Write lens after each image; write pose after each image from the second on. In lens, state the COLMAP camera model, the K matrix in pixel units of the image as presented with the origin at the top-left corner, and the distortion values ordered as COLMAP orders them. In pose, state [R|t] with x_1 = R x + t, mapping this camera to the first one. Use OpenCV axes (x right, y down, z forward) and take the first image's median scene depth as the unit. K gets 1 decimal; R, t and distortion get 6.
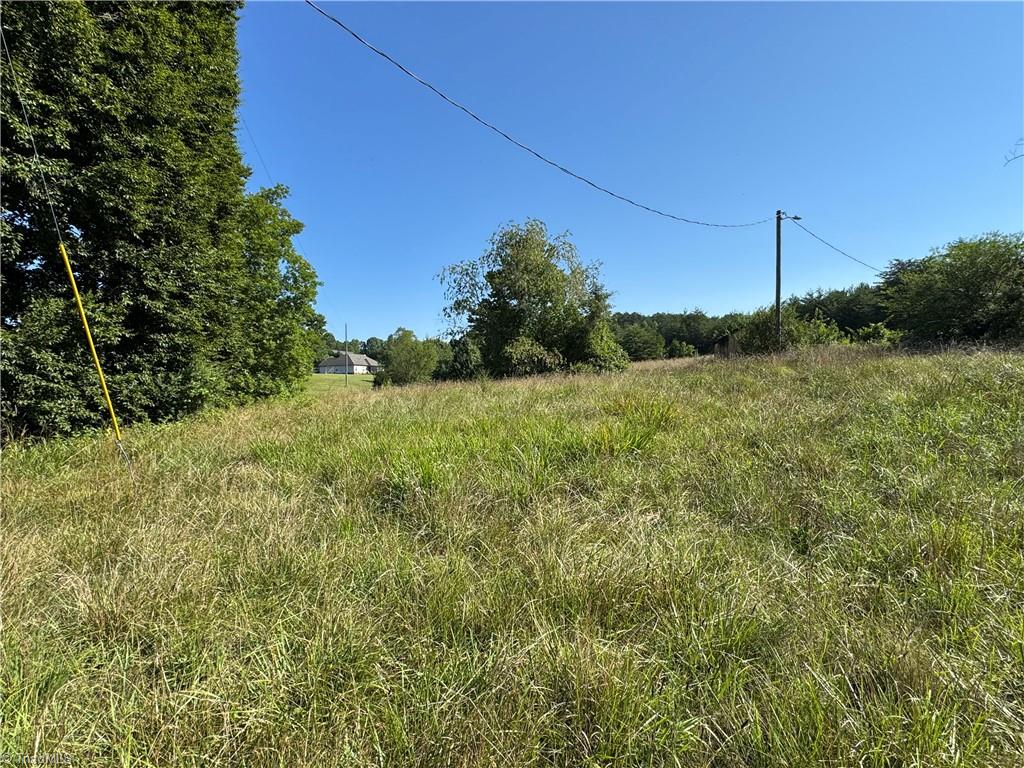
lens RADIAL K [[514.2, 0, 512.0], [0, 514.2, 384.0], [0, 0, 1]] dist [0.000876, 0.000225]
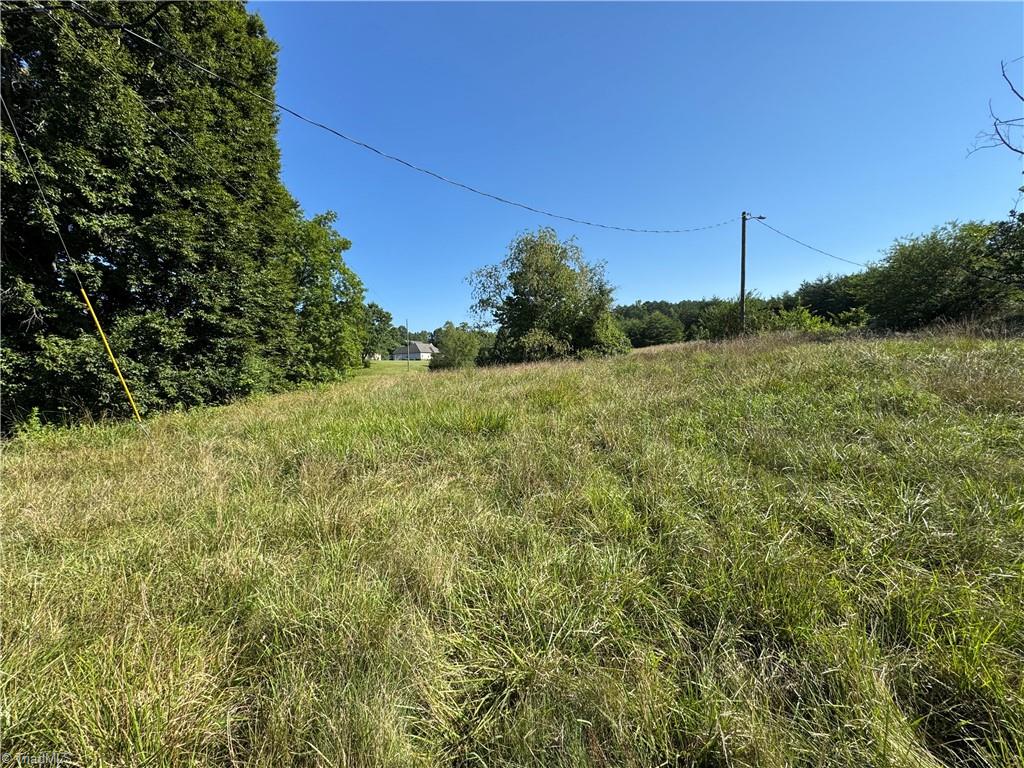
lens RADIAL K [[440.1, 0, 512.2], [0, 440.1, 384.2], [0, 0, 1]] dist [0.000953, 0.000070]
pose [[0.993797, -0.011766, -0.110587, 0.108510], [0.016382, 0.999028, 0.040923, -0.007799], [0.109998, -0.042480, 0.993024, -0.025674]]
